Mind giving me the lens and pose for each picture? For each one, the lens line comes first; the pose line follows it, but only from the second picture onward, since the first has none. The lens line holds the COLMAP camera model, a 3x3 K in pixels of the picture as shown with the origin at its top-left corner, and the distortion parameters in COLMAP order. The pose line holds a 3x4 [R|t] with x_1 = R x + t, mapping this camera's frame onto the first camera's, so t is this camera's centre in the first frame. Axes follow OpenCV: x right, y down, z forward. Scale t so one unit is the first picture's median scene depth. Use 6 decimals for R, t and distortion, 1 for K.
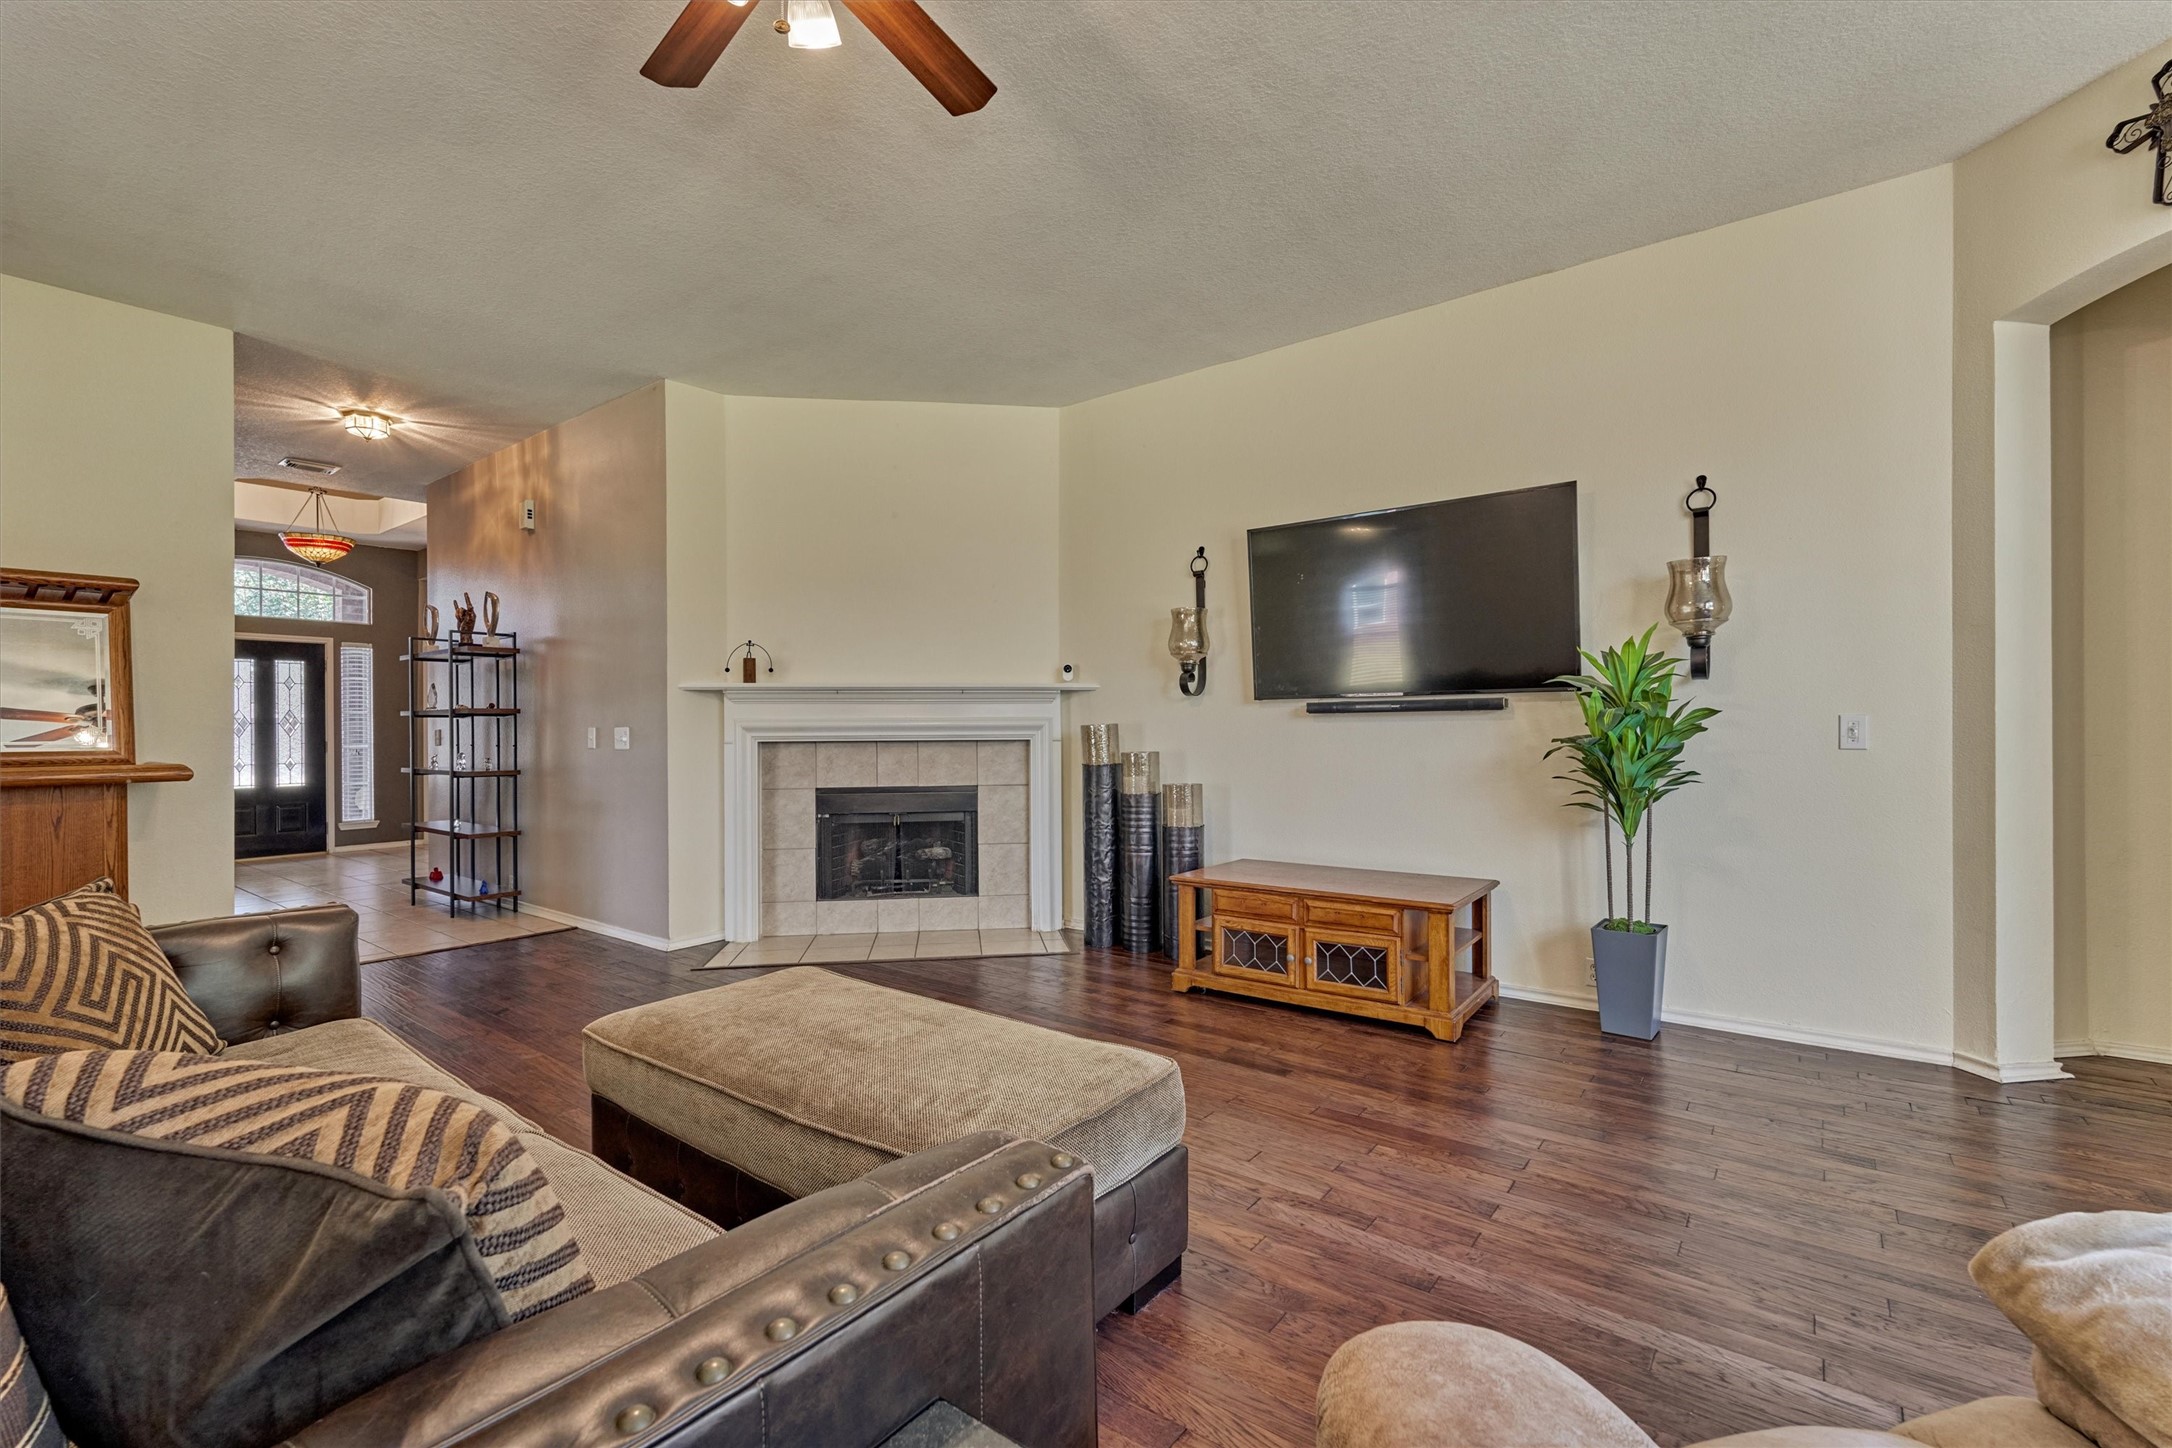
lens RADIAL K [[949.3, 0, 1090.5], [0, 949.3, 731.3], [0, 0, 1]] dist [-0.008153, 0.001960]
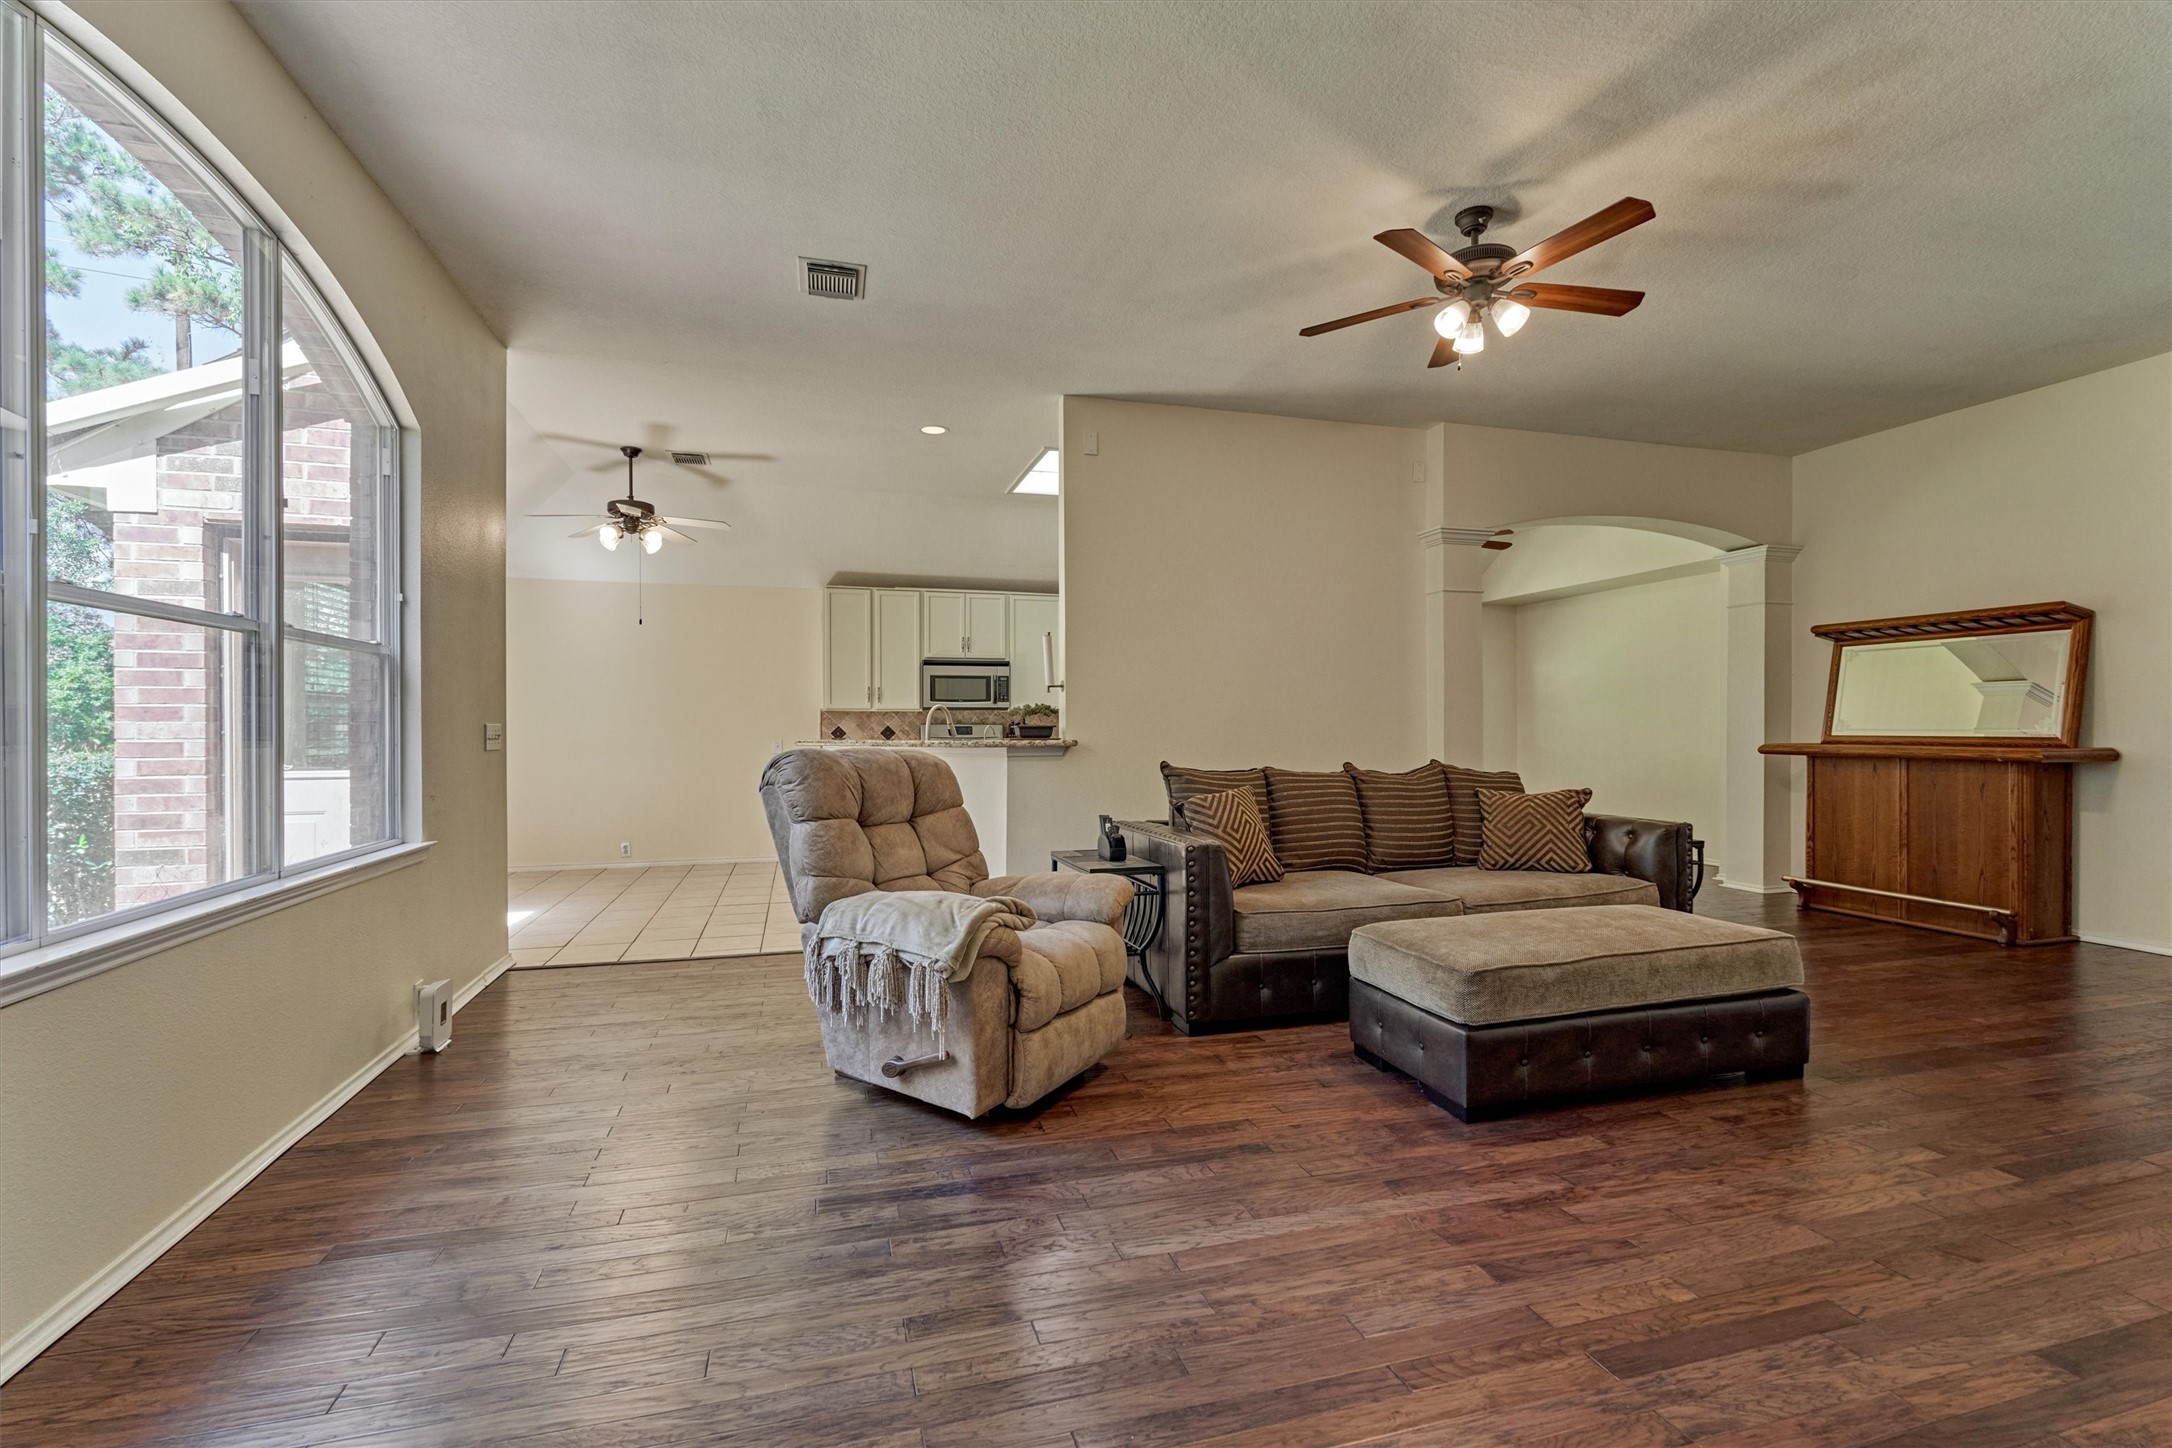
lens RADIAL K [[949.3, 0, 1074.6], [0, 949.3, 731.8], [0, 0, 1]] dist [-0.008153, 0.001960]
pose [[-0.598785, 0.012830, -0.800807, 0.580479], [0.004157, 0.999908, 0.012912, -0.007174], [0.800899, 0.004403, -0.598783, 0.517345]]
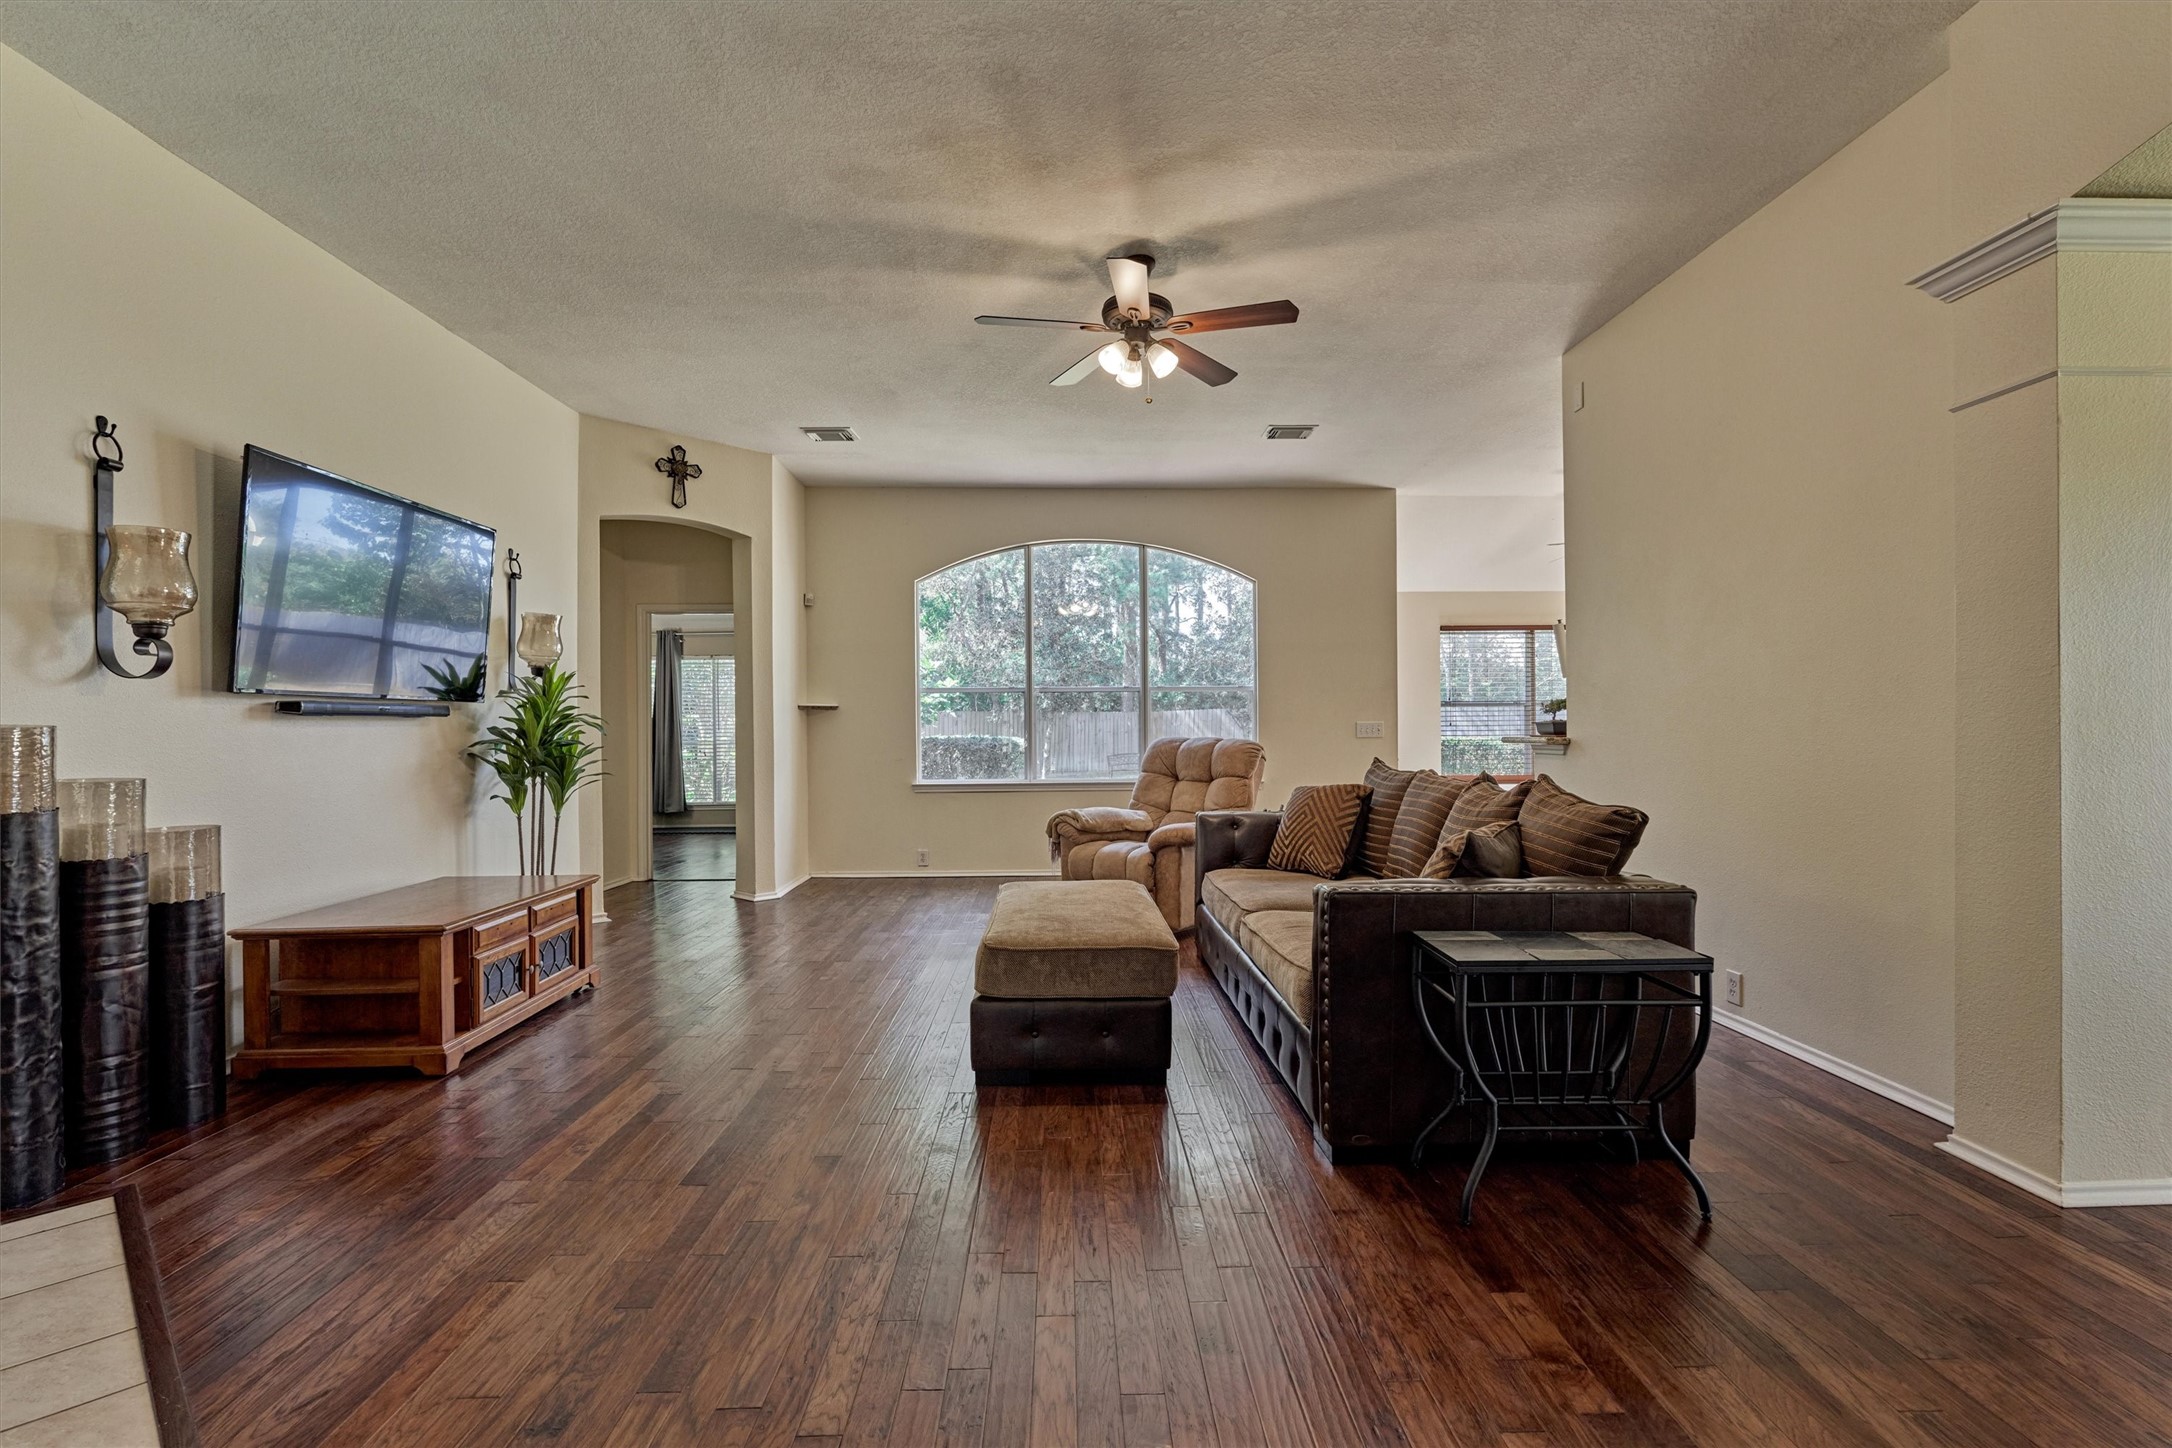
lens RADIAL K [[1032.9, 0, 1046.8], [0, 1032.9, 729.0], [0, 0, 1]] dist [-0.006069, 0.001084]
pose [[-0.626350, 0.011714, 0.779454, -0.668922], [0.015159, 0.999881, -0.002845, 0.003517], [-0.779394, 0.010034, -0.626454, 0.880168]]
